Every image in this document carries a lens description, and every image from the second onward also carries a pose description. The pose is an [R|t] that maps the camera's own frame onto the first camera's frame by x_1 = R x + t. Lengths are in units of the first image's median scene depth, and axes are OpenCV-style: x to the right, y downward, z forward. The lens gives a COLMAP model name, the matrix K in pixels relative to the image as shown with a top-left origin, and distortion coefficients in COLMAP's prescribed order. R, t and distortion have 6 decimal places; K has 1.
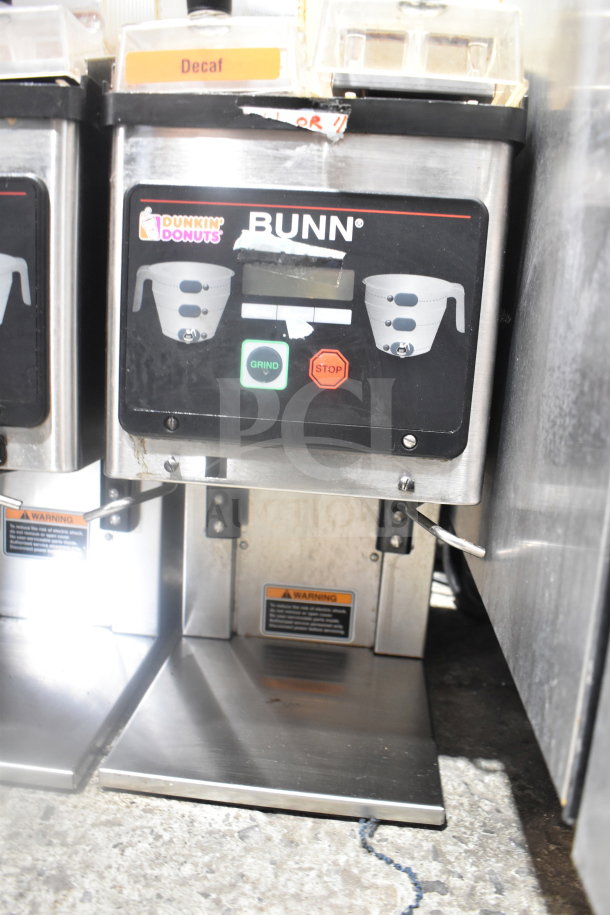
lens RADIAL K [[686.5, 0, 305.0], [0, 686.5, 457.5], [0, 0, 1]] dist [-0.090161, 0.000887]
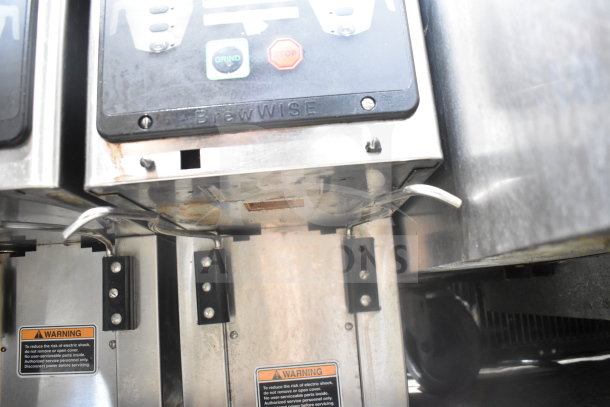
lens RADIAL K [[457.6, 0, 305.0], [0, 457.6, 203.5], [0, 0, 1]] dist [-0.090161, 0.000887]
pose [[0.988066, -0.120085, 0.096462, -0.034807], [0.146142, 0.928710, -0.340793, 0.360518], [-0.048661, 0.350824, 0.935176, 0.395878]]
